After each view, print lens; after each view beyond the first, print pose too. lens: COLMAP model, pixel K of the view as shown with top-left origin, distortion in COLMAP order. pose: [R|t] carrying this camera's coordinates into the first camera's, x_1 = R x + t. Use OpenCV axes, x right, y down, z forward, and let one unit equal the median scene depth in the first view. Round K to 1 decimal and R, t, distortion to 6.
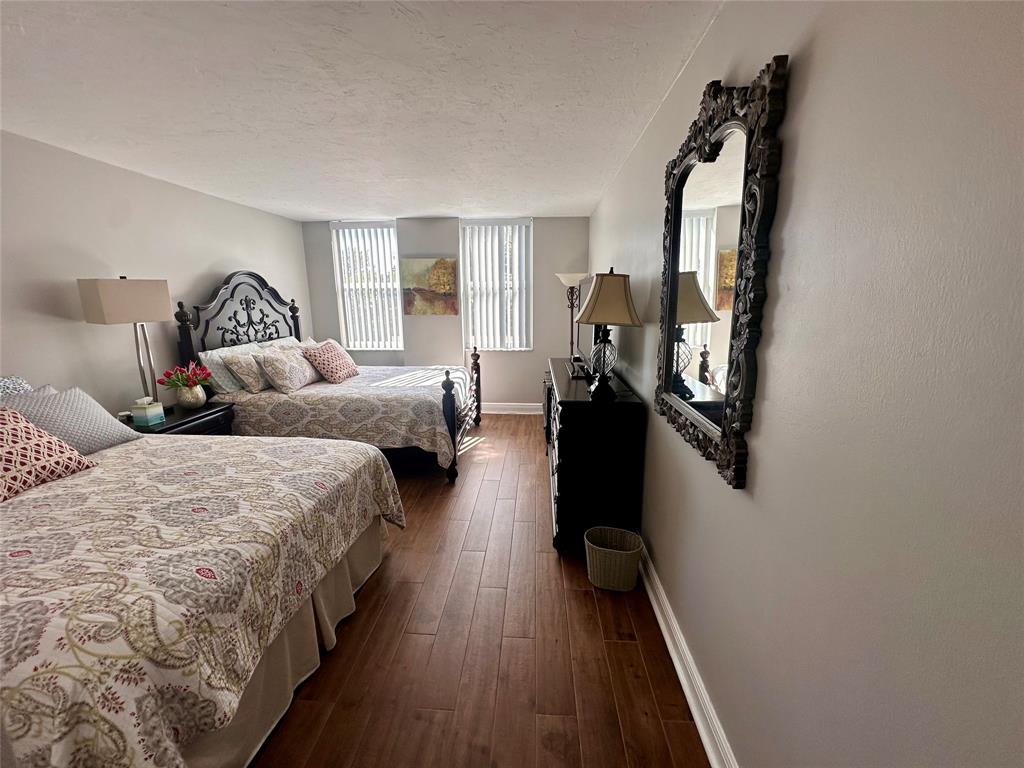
lens RADIAL K [[408.5, 0, 512.0], [0, 408.5, 379.5], [0, 0, 1]] dist [-0.000236, -0.000096]
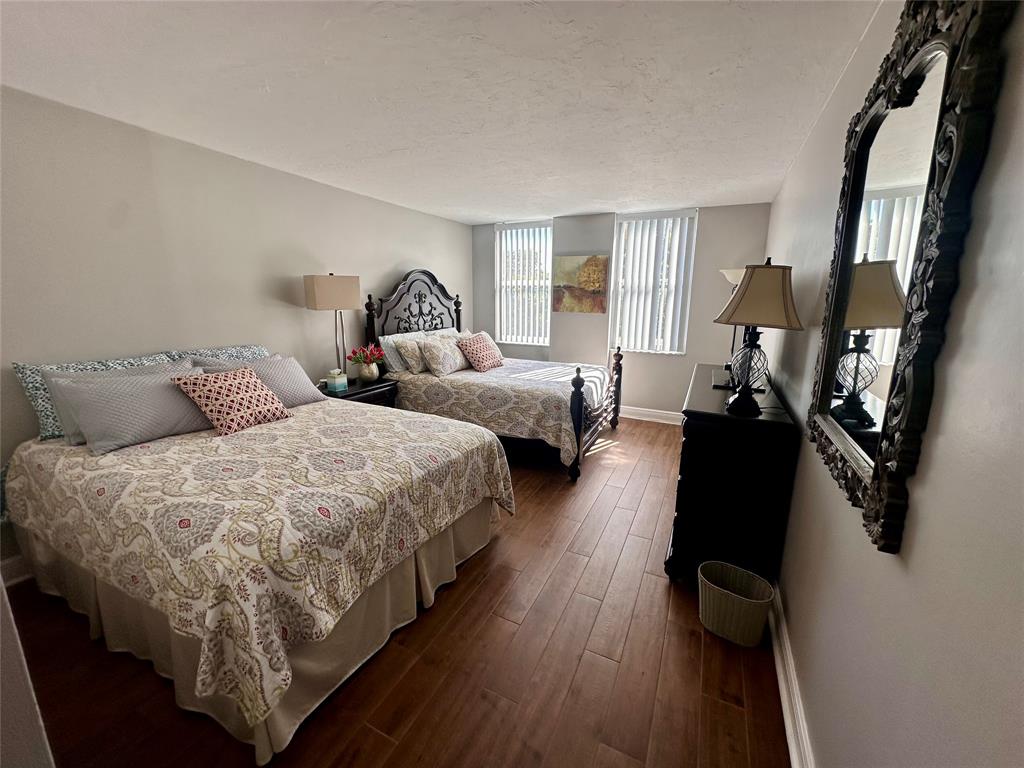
lens RADIAL K [[408.5, 0, 517.9], [0, 408.5, 380.5], [0, 0, 1]] dist [-0.000236, -0.000096]
pose [[0.923402, 0.090822, -0.372933, 0.120723], [-0.090563, 0.995723, 0.018254, 0.006483], [0.372996, 0.016918, 0.927679, 0.049342]]
